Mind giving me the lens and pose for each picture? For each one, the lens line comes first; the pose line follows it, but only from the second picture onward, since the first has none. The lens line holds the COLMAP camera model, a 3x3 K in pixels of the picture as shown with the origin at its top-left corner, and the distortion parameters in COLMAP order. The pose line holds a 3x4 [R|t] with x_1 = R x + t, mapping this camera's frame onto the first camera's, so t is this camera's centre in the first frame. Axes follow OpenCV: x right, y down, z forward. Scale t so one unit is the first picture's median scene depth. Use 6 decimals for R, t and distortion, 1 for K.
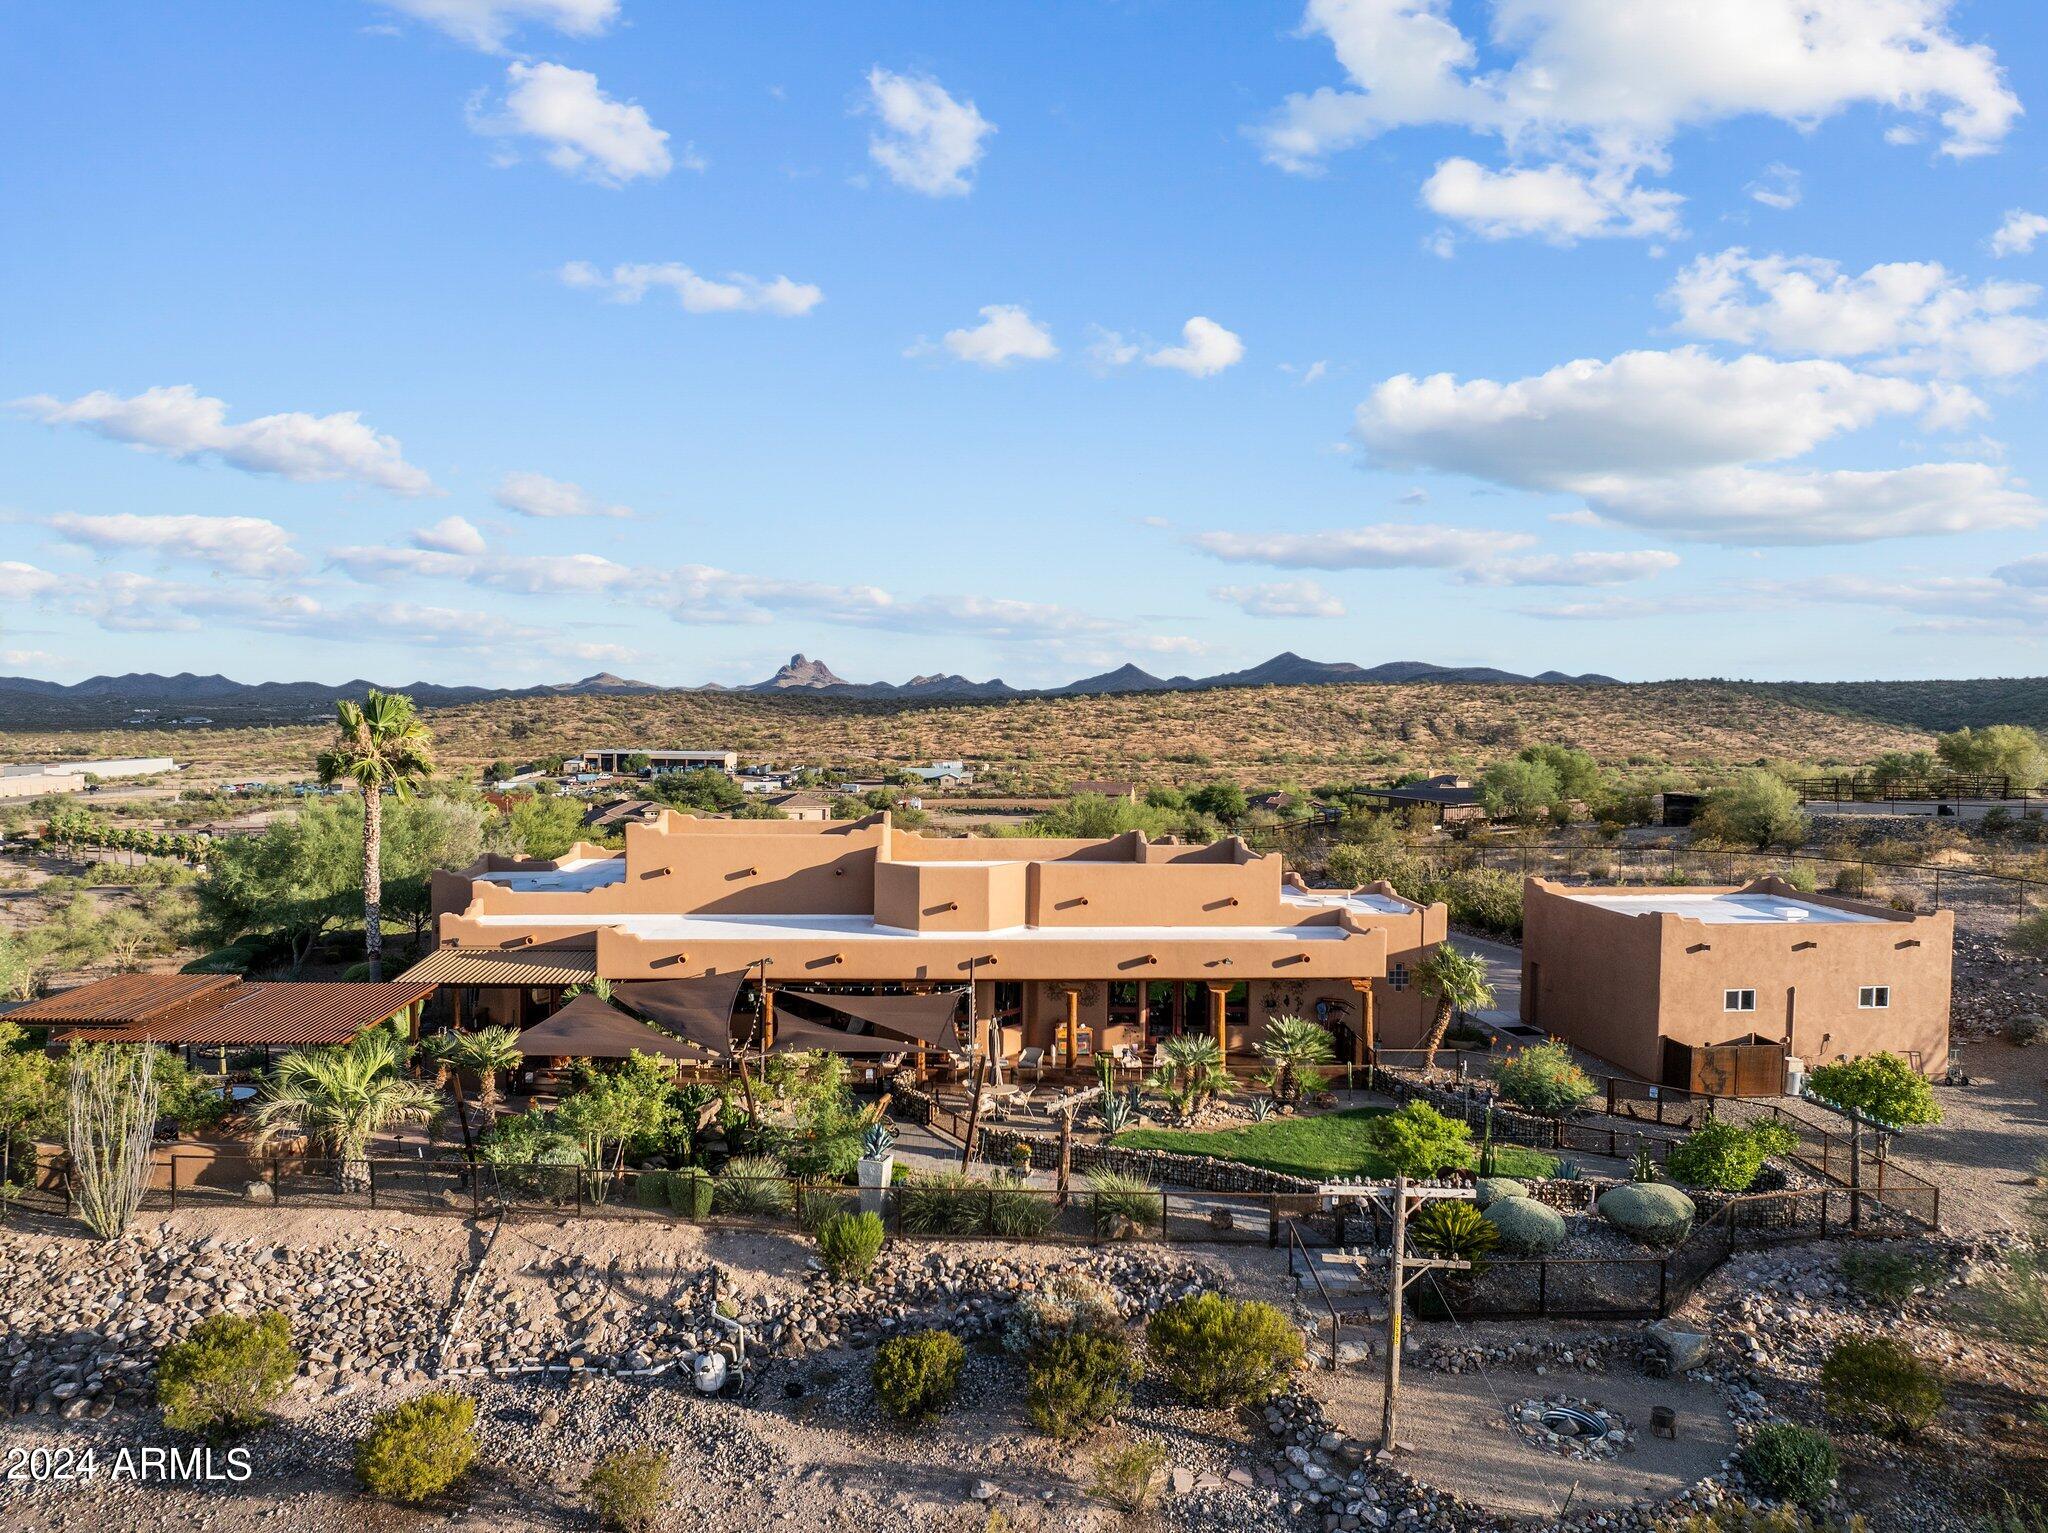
lens RADIAL K [[1429.4, 0, 1024.1], [0, 1429.4, 773.7], [0, 0, 1]] dist [-0.029217, -0.006519]
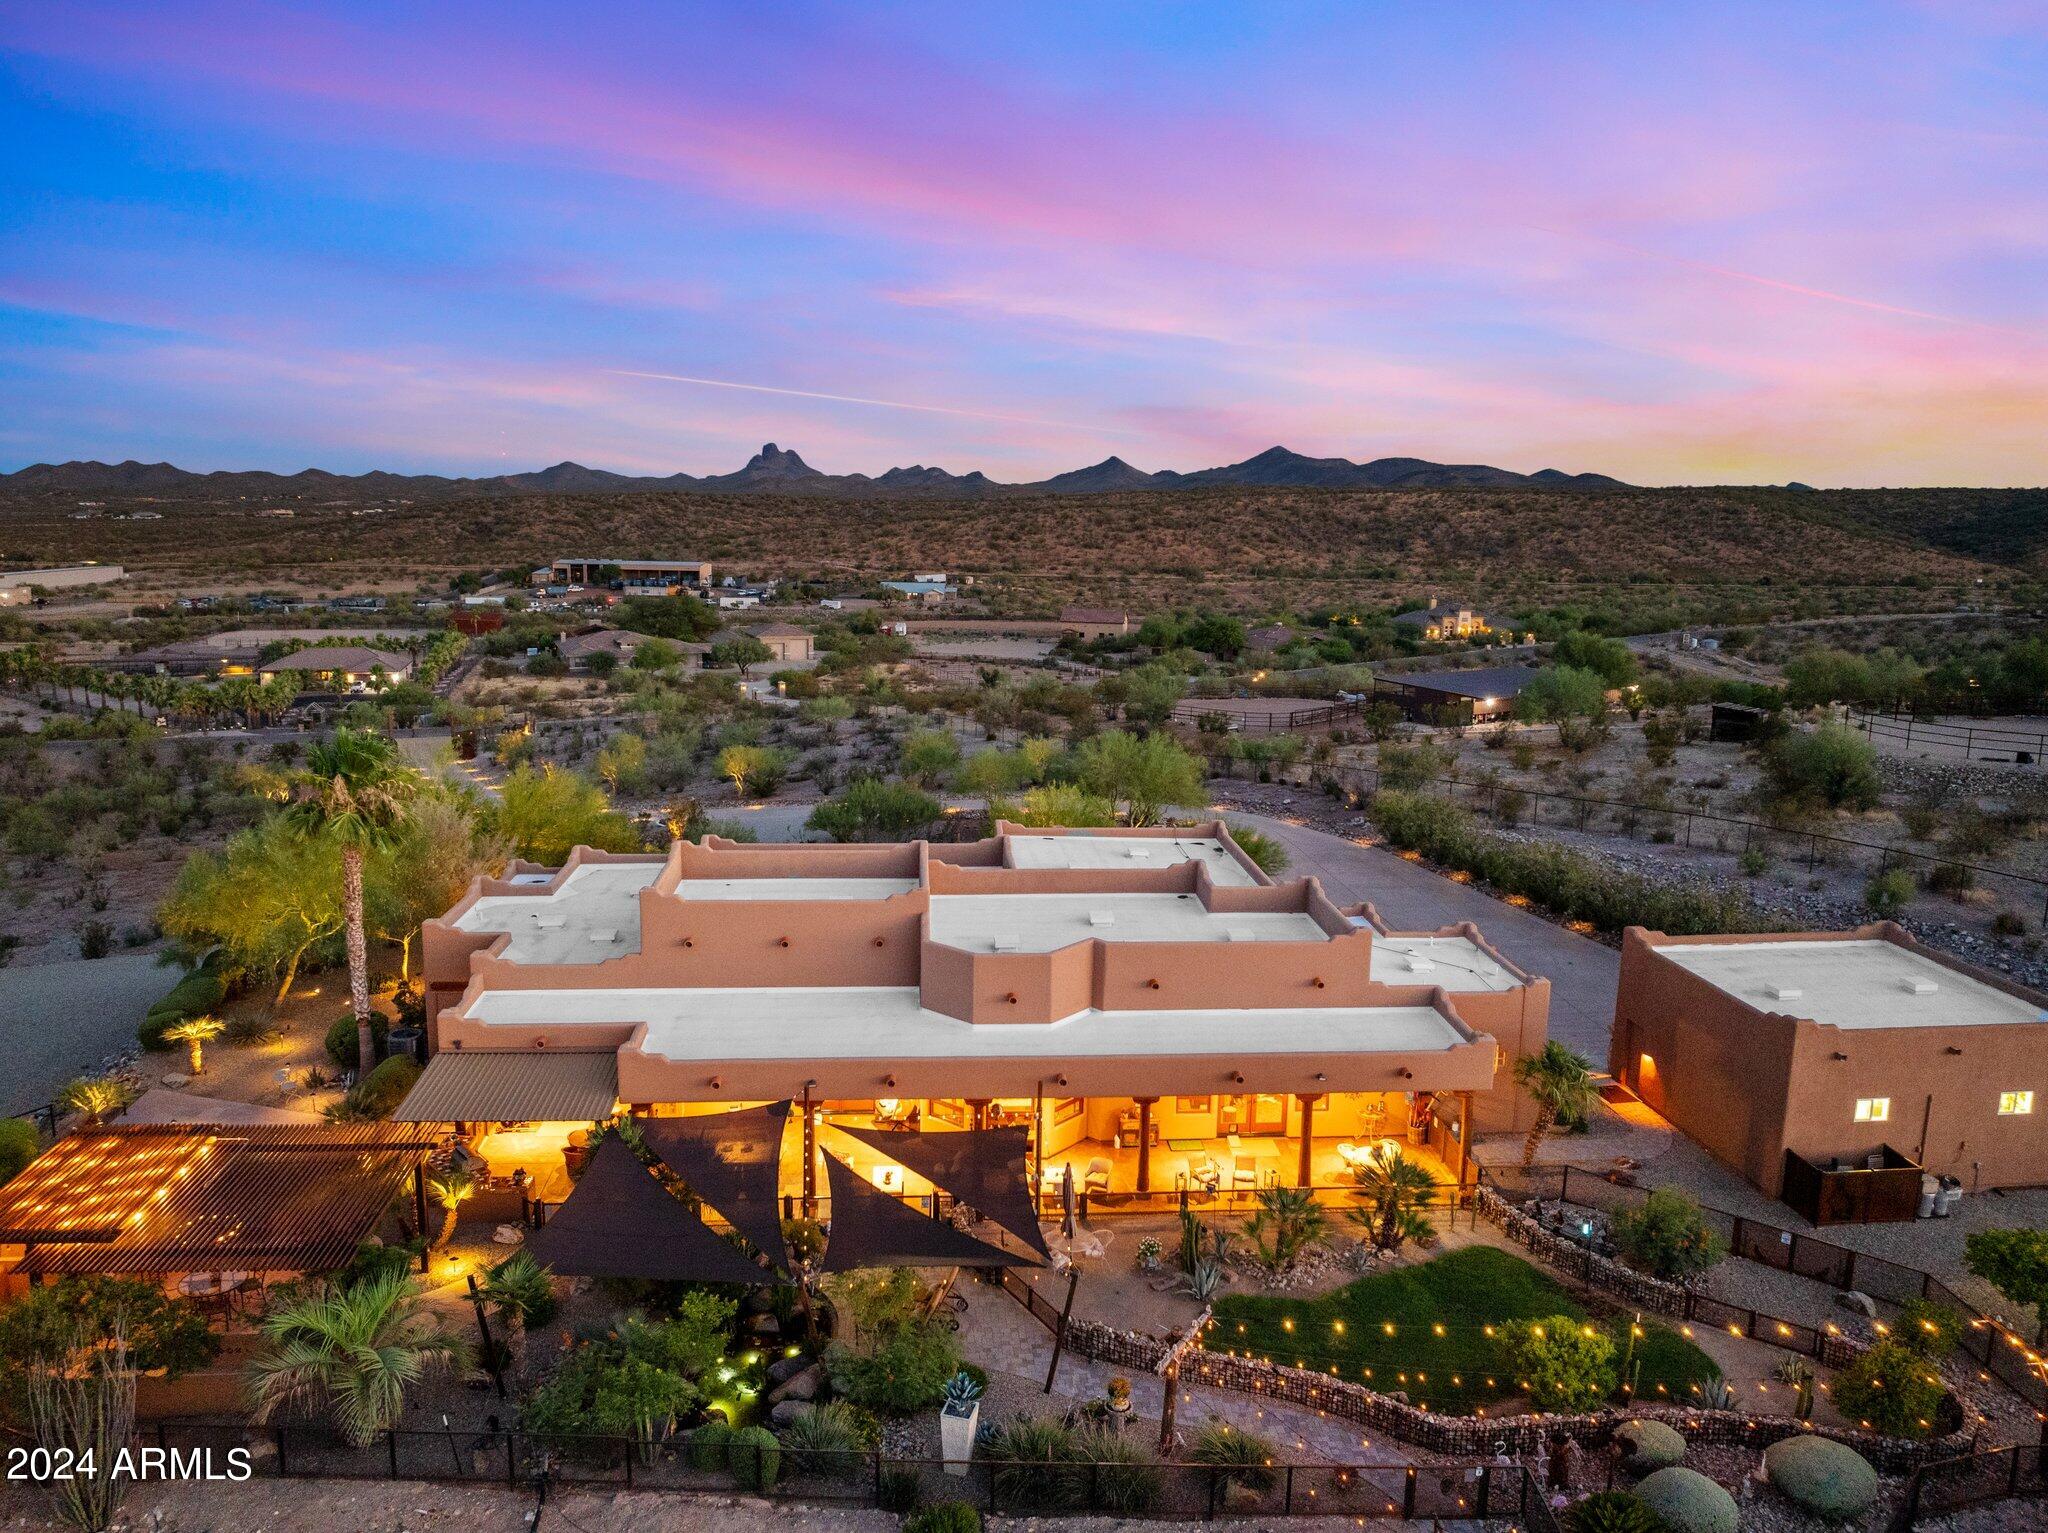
lens RADIAL K [[1454.0, 0, 1026.4], [0, 1454.0, 770.1], [0, 0, 1]] dist [-0.031867, -0.003326]
pose [[0.999859, 0.005774, 0.015739, -0.022937], [-0.007874, 0.990561, 0.136845, -0.071603], [-0.014800, -0.136950, 0.990467, 0.047102]]
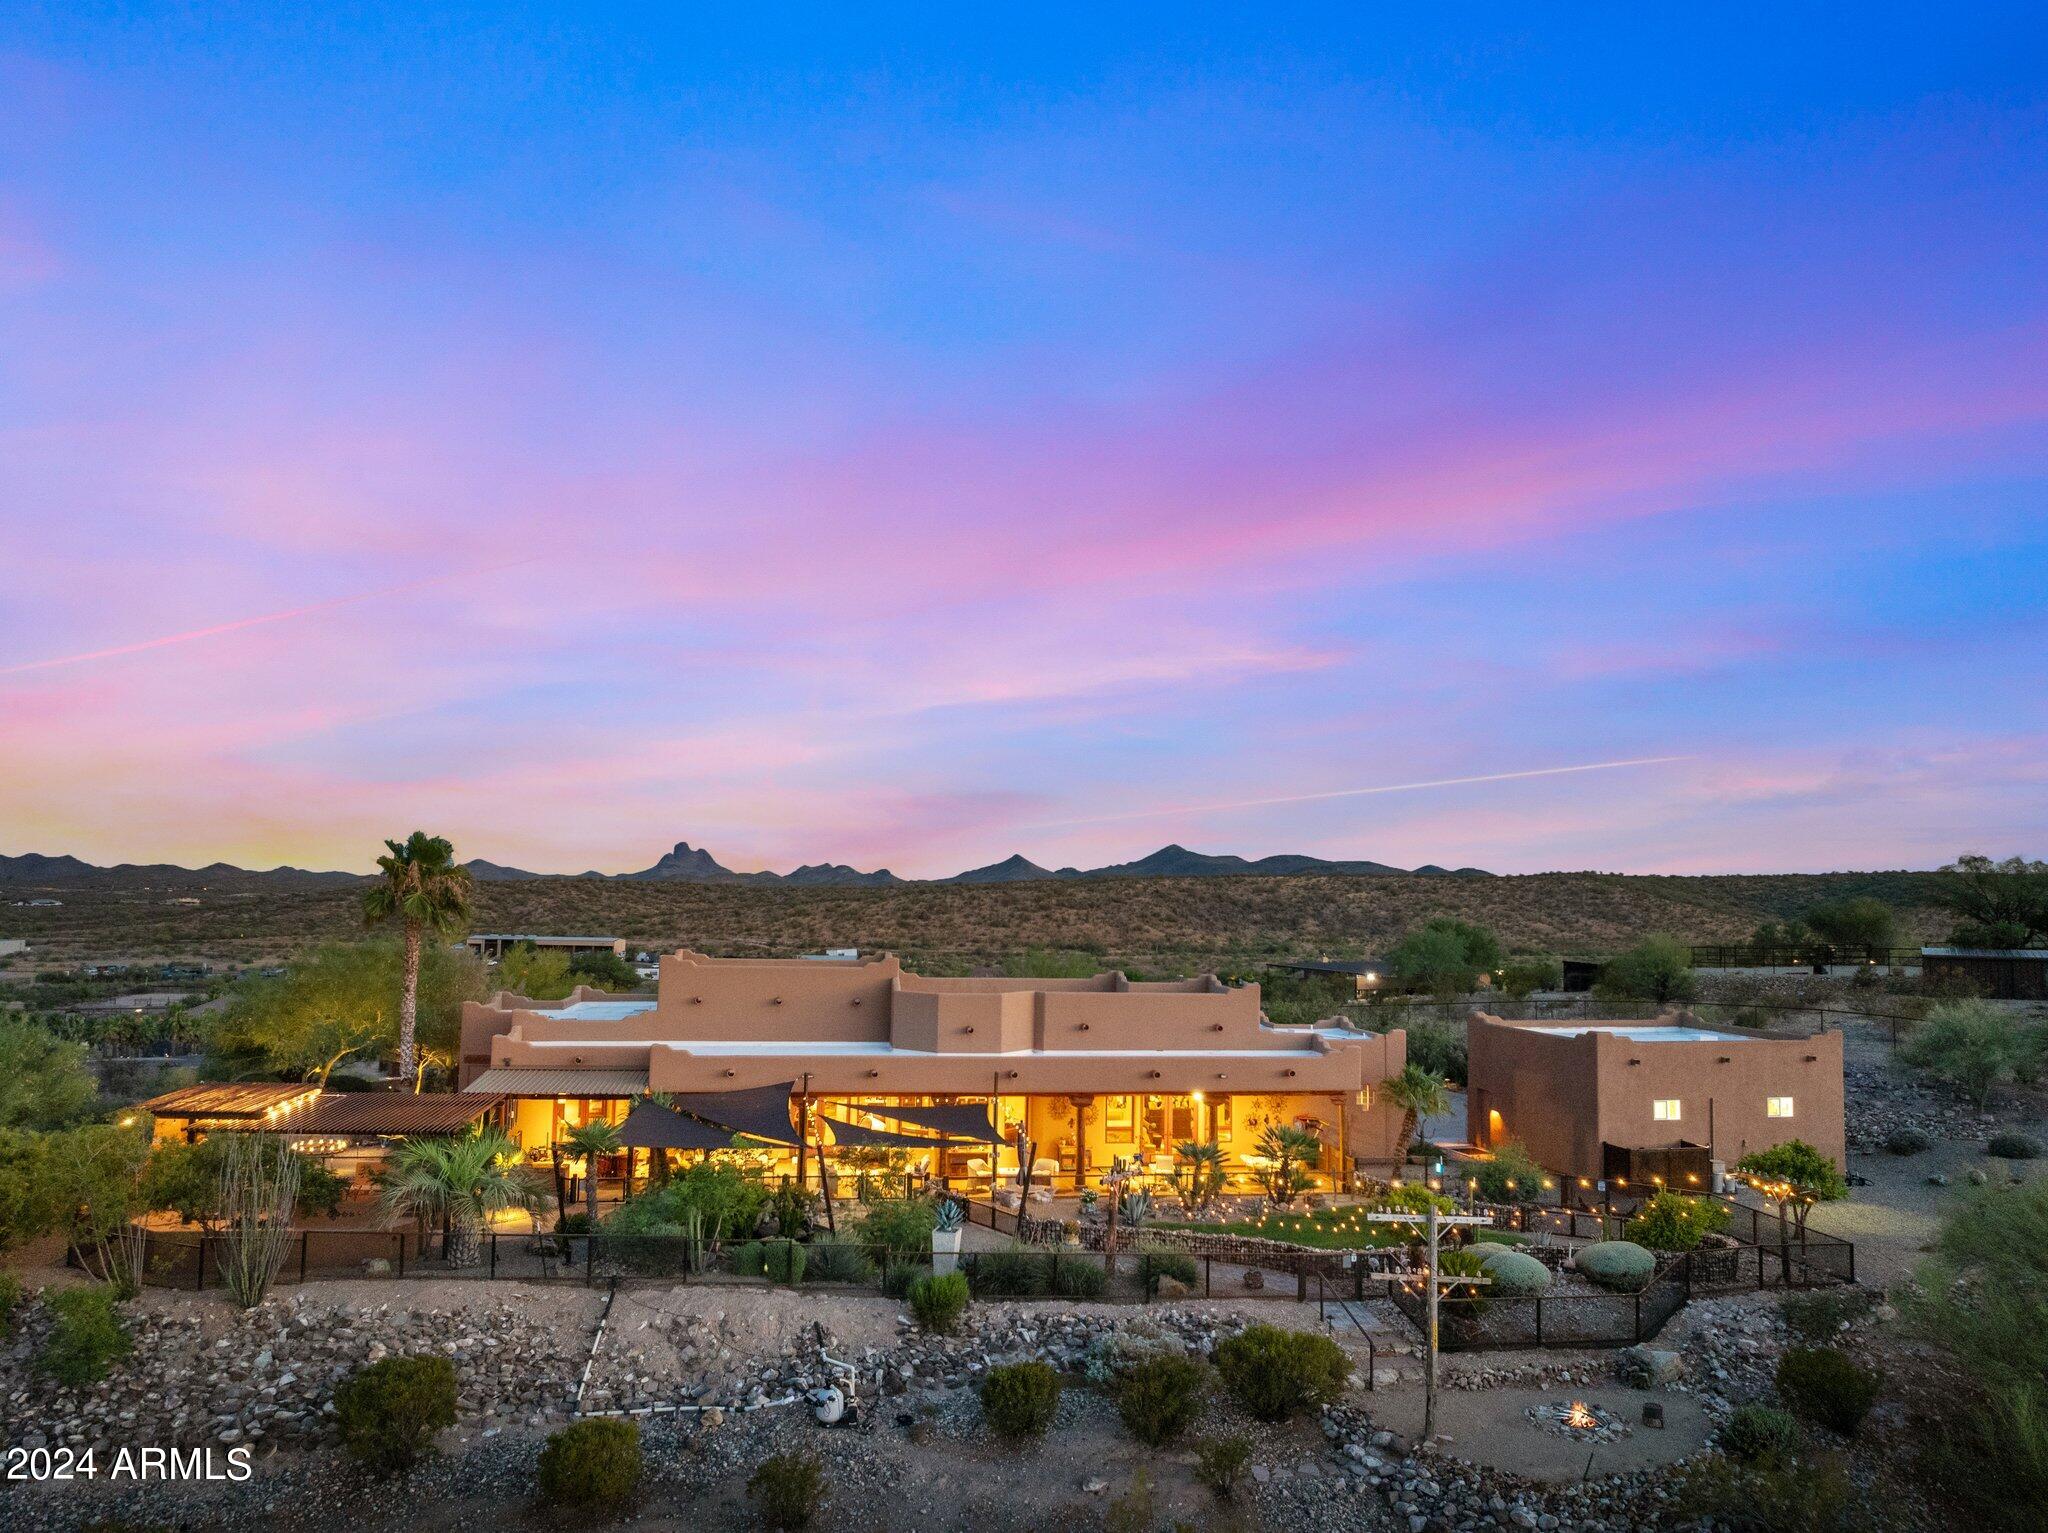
lens RADIAL K [[1433.4, 0, 1023.8], [0, 1433.4, 769.0], [0, 0, 1]] dist [-0.029363, -0.007146]
pose [[0.996928, 0.013365, 0.077174, -0.039304], [-0.002715, 0.990640, -0.136477, 0.018283], [-0.078276, 0.135848, 0.987633, -0.047581]]
